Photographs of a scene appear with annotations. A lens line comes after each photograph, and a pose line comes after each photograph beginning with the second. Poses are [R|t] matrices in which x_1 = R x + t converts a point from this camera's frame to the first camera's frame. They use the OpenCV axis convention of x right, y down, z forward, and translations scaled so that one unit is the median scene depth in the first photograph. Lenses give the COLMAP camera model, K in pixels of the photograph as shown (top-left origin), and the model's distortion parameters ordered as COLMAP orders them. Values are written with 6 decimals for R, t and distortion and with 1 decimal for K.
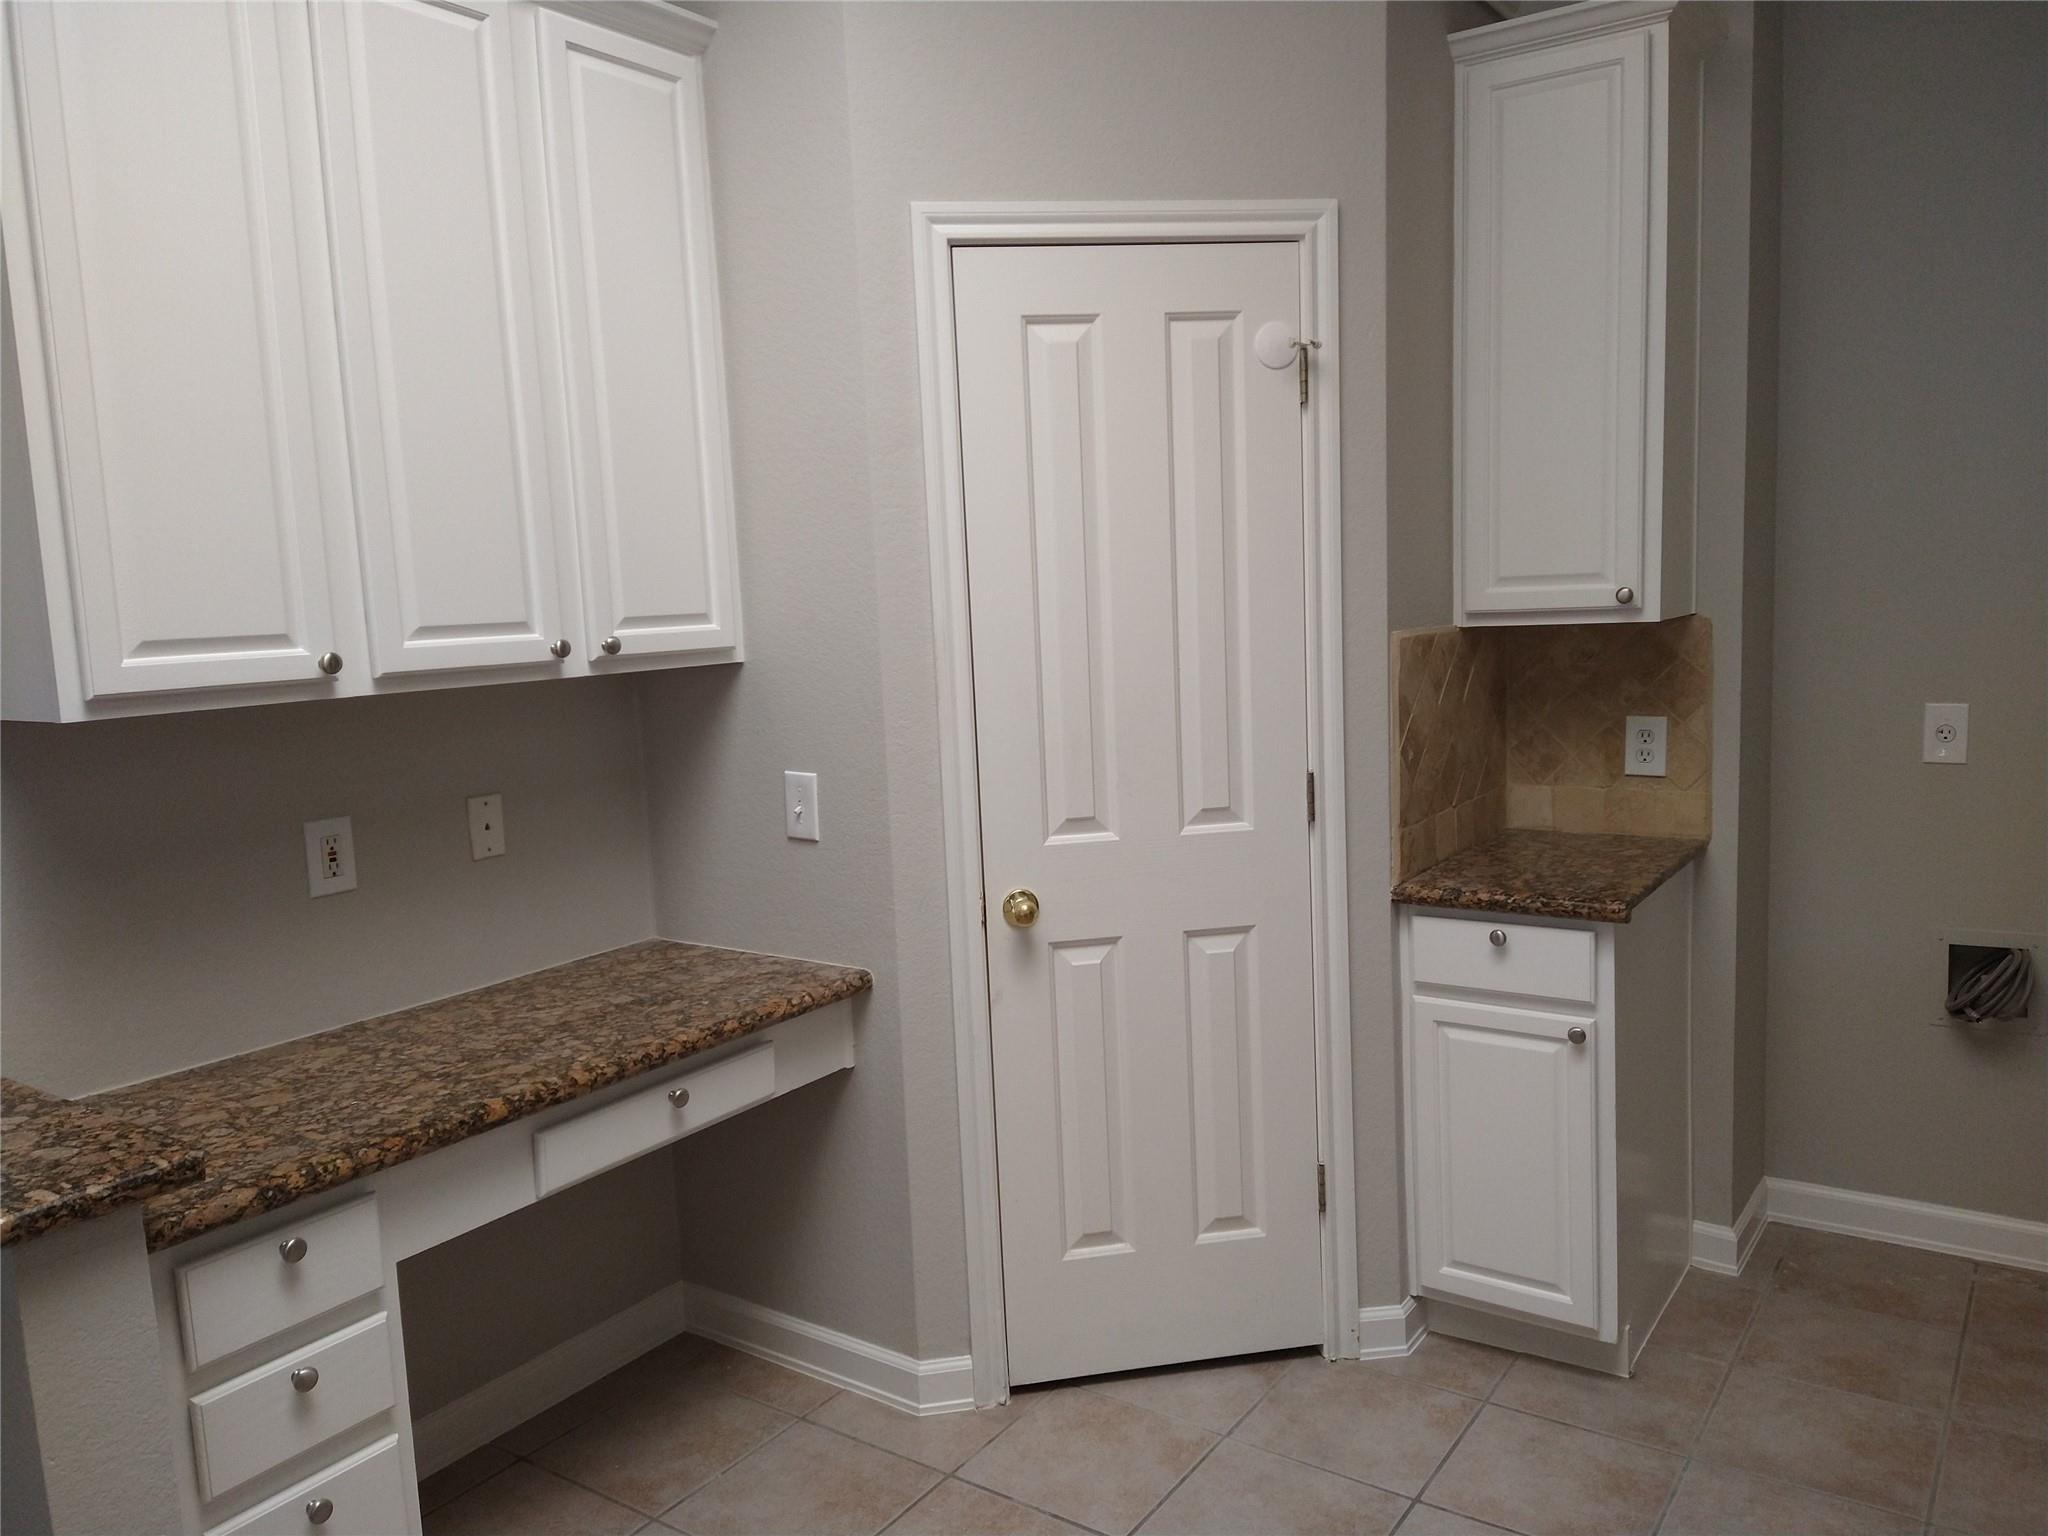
lens RADIAL K [[1479.6, 0, 1024.0], [0, 1479.6, 768.0], [0, 0, 1]] dist [0.113130, -0.149669]
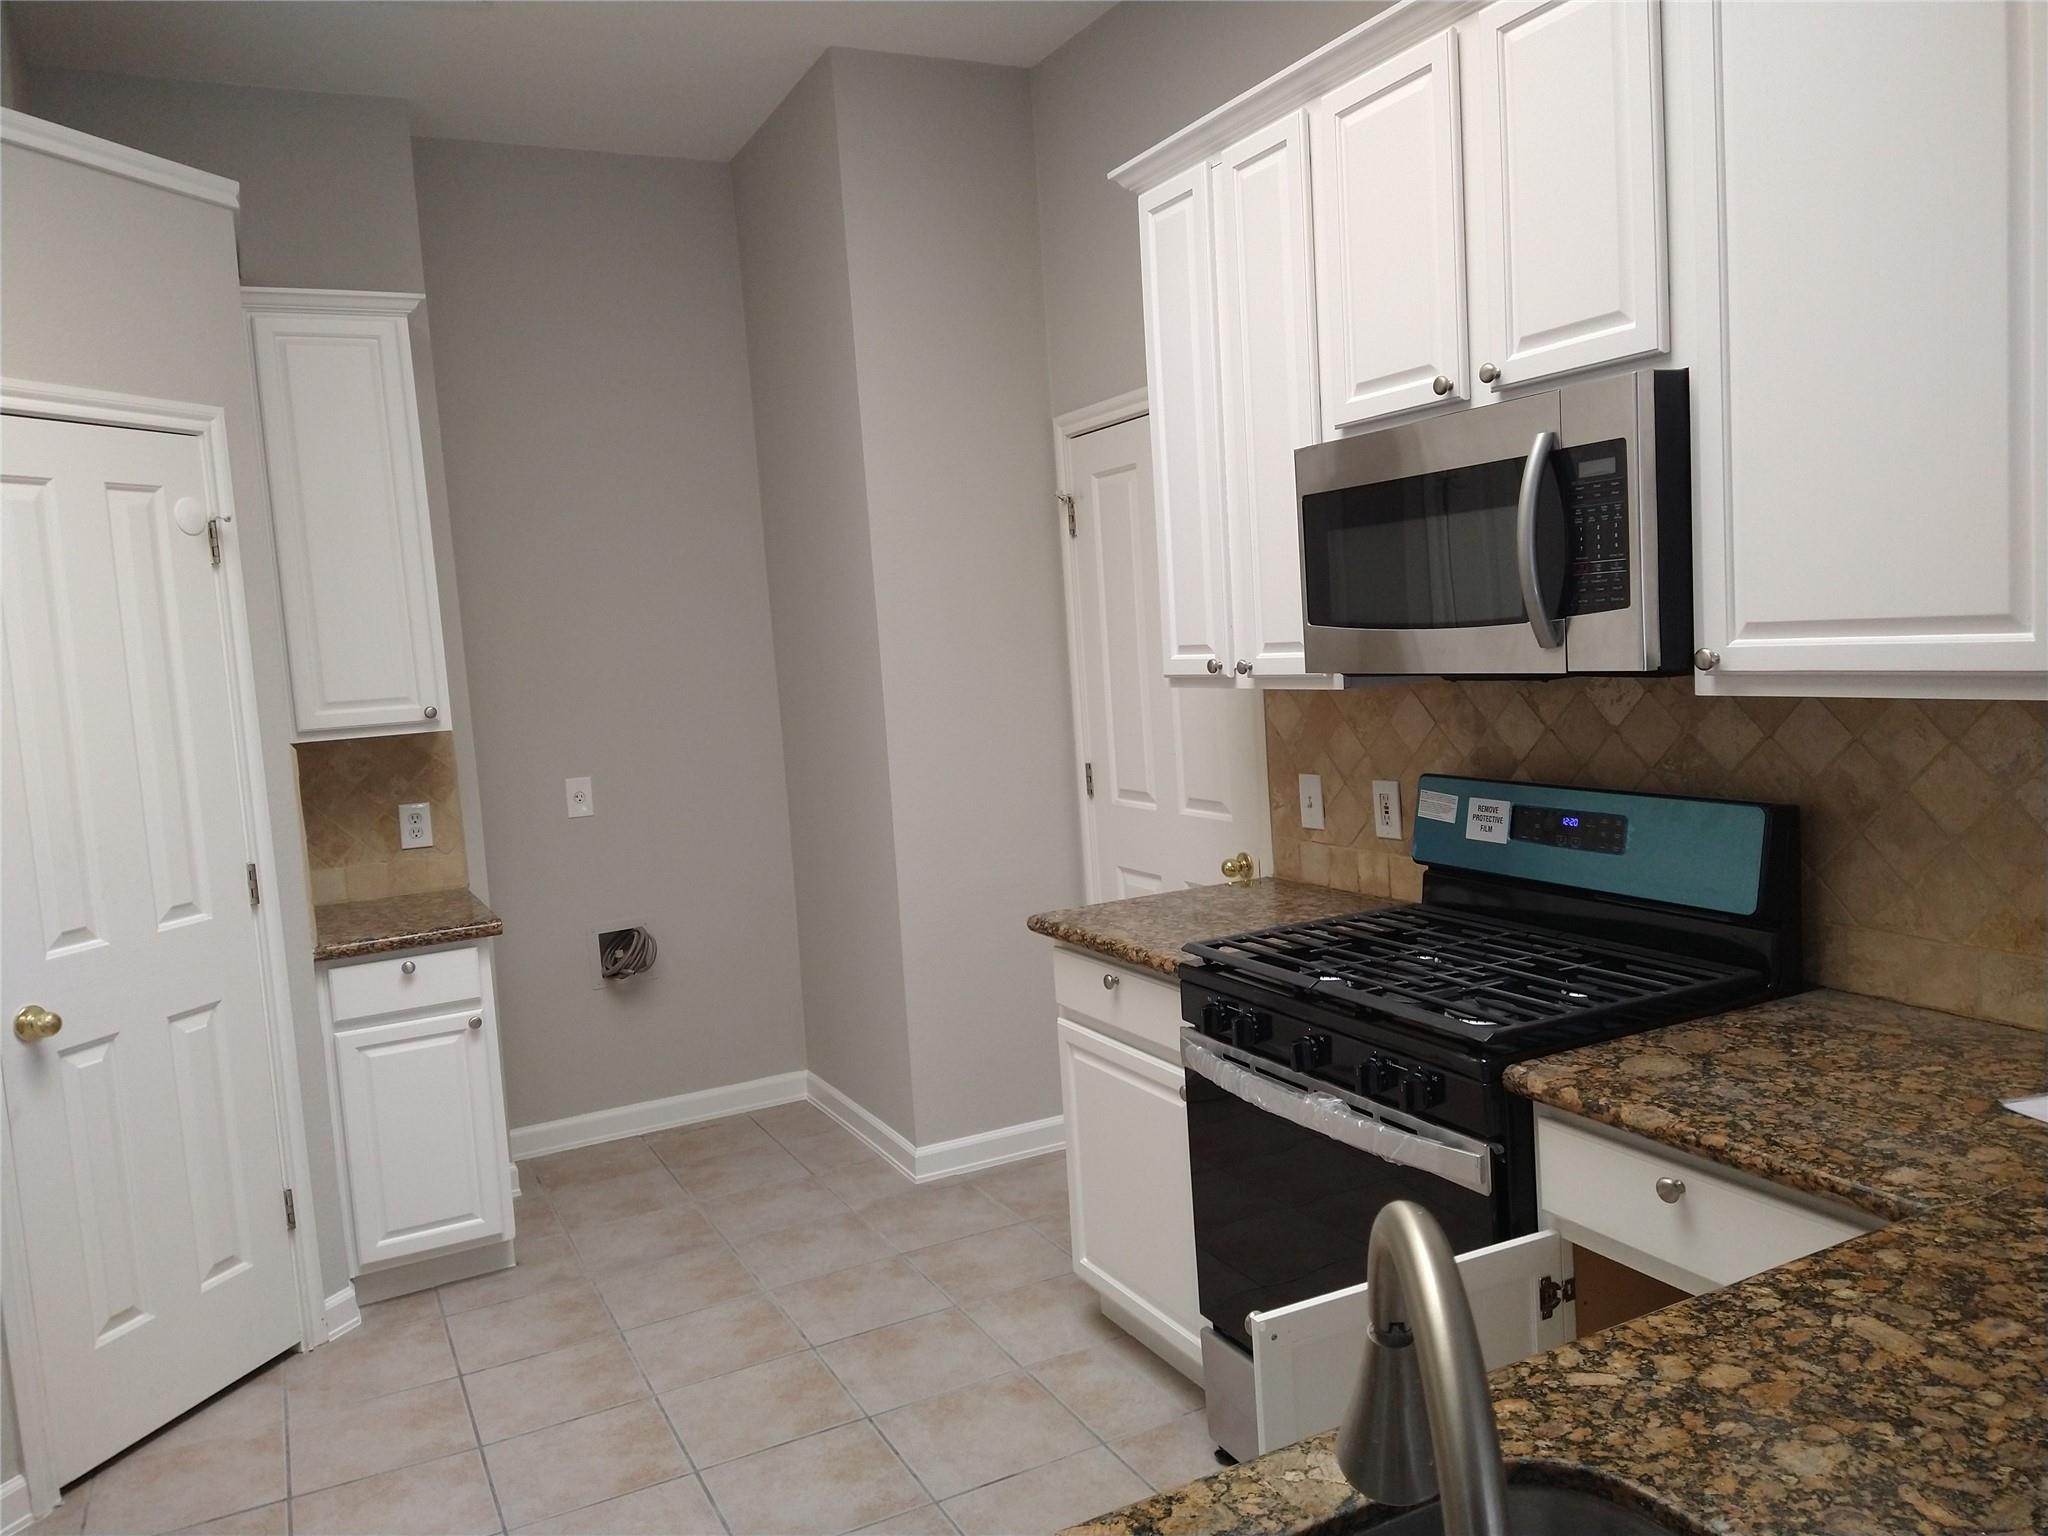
lens RADIAL K [[1479.6, 0, 1024.0], [0, 1479.6, 768.0], [0, 0, 1]] dist [0.113130, -0.149669]
pose [[0.474834, -0.067960, 0.877447, -0.575629], [0.148650, 0.988882, -0.003852, 0.023371], [-0.867430, 0.132262, 0.479657, -0.141823]]
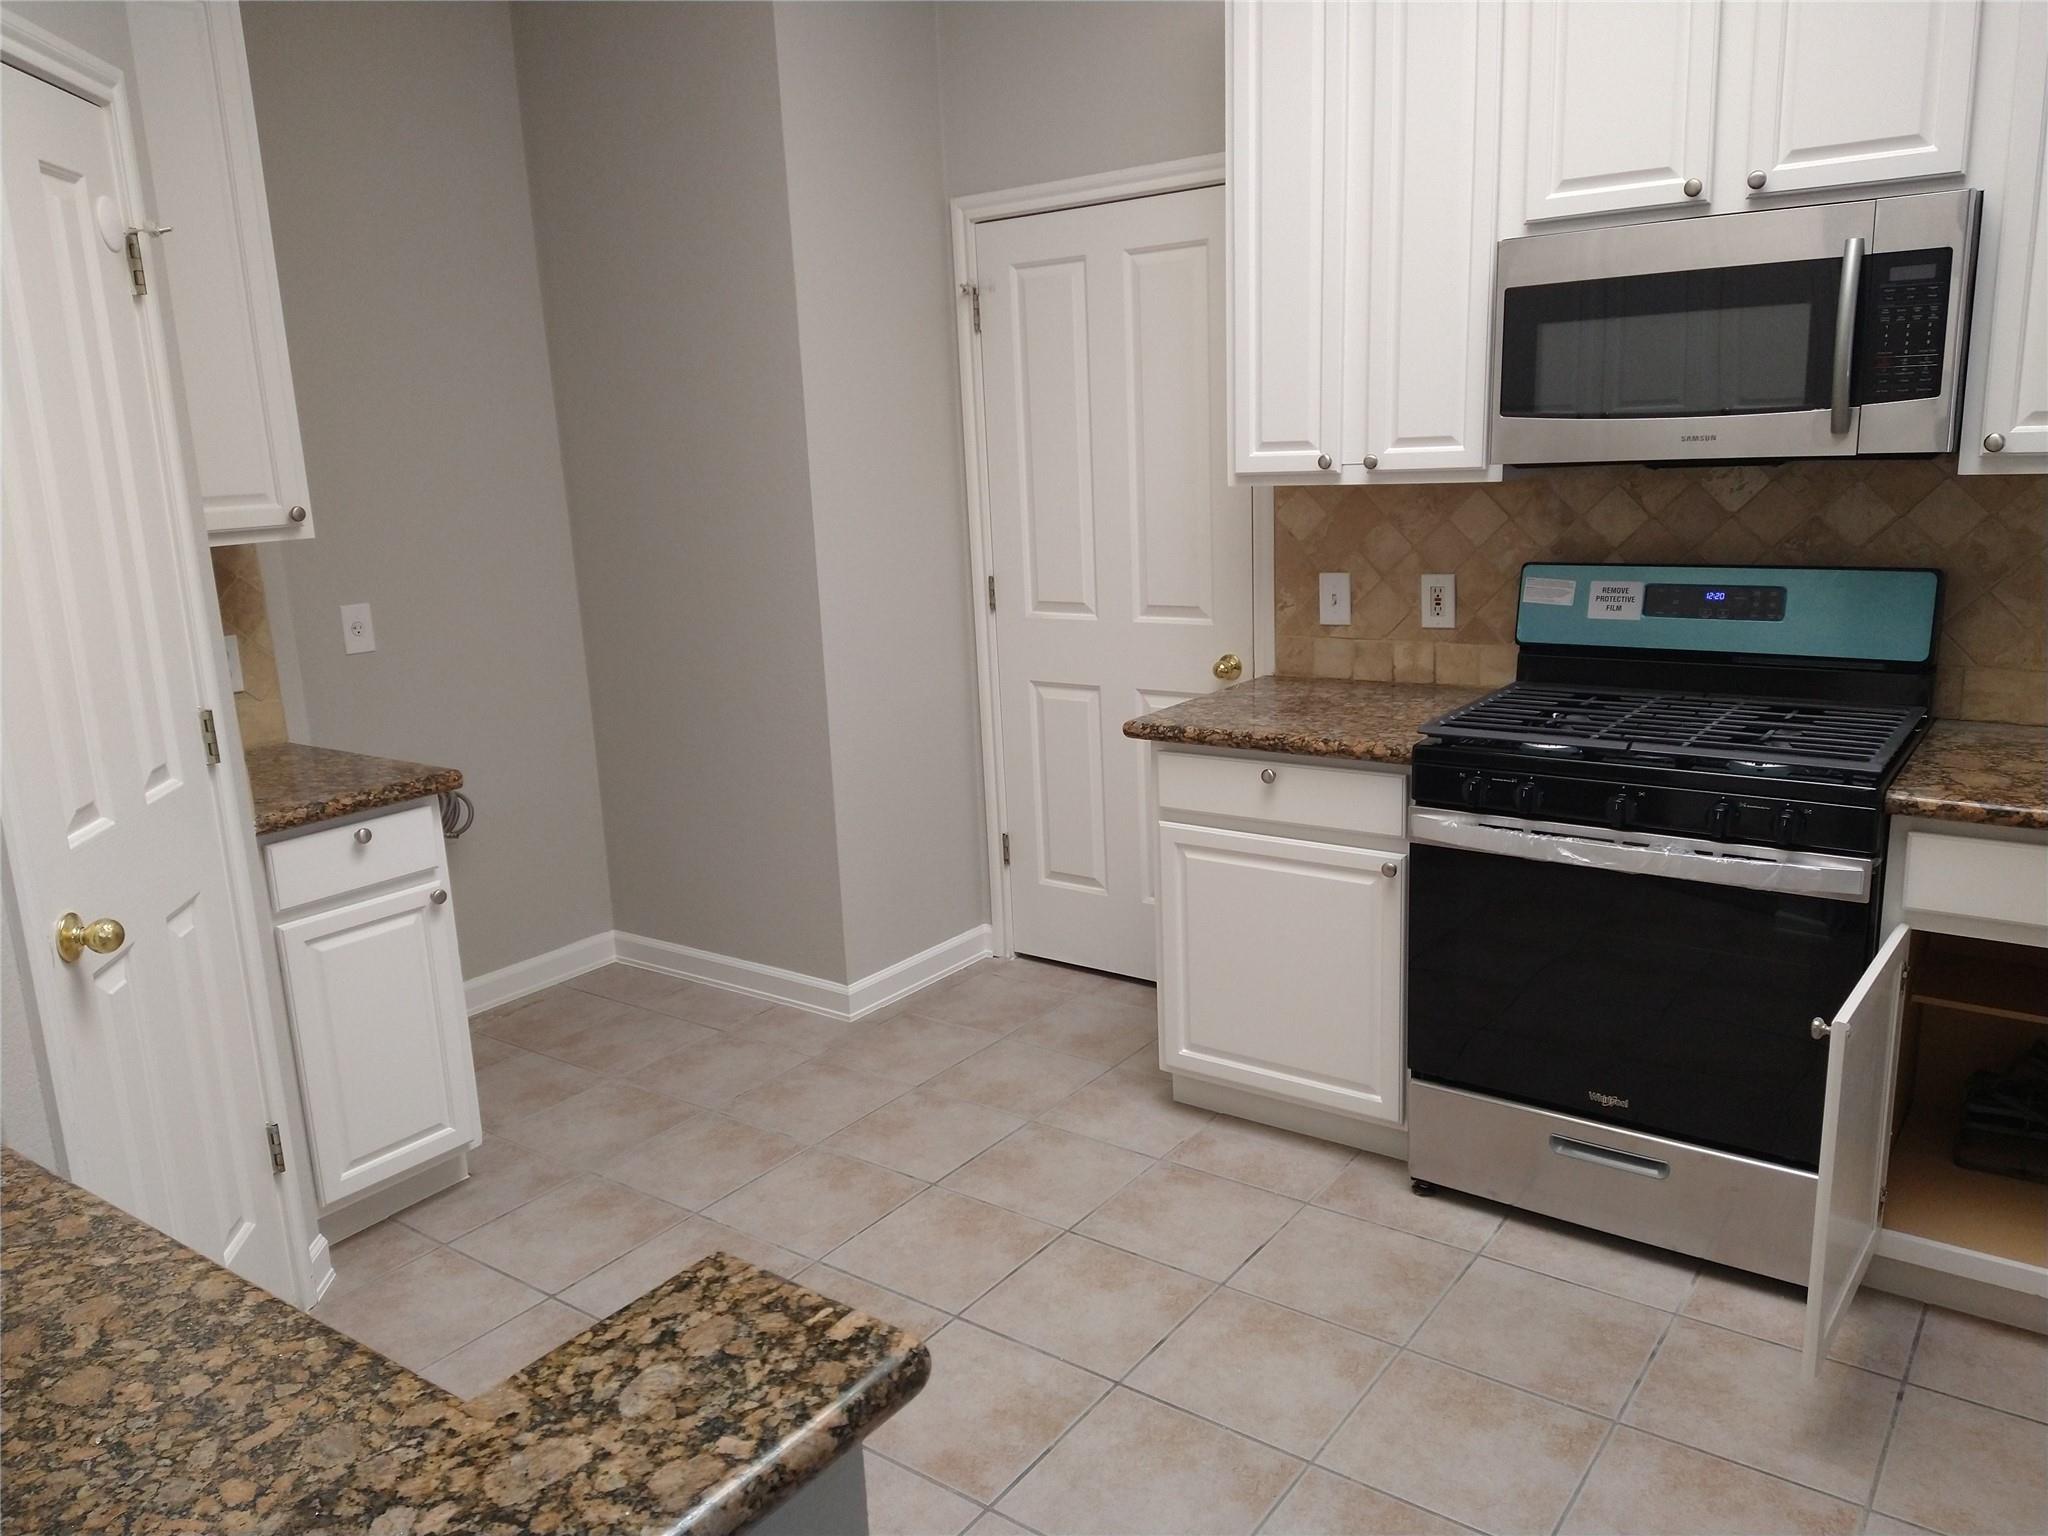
lens RADIAL K [[1479.6, 0, 1024.0], [0, 1479.6, 768.0], [0, 0, 1]] dist [0.113130, -0.149669]
pose [[0.034442, -0.177524, 0.983514, -0.694165], [0.160177, 0.972356, 0.169901, -0.038849], [-0.986487, 0.151685, 0.061925, 0.453272]]
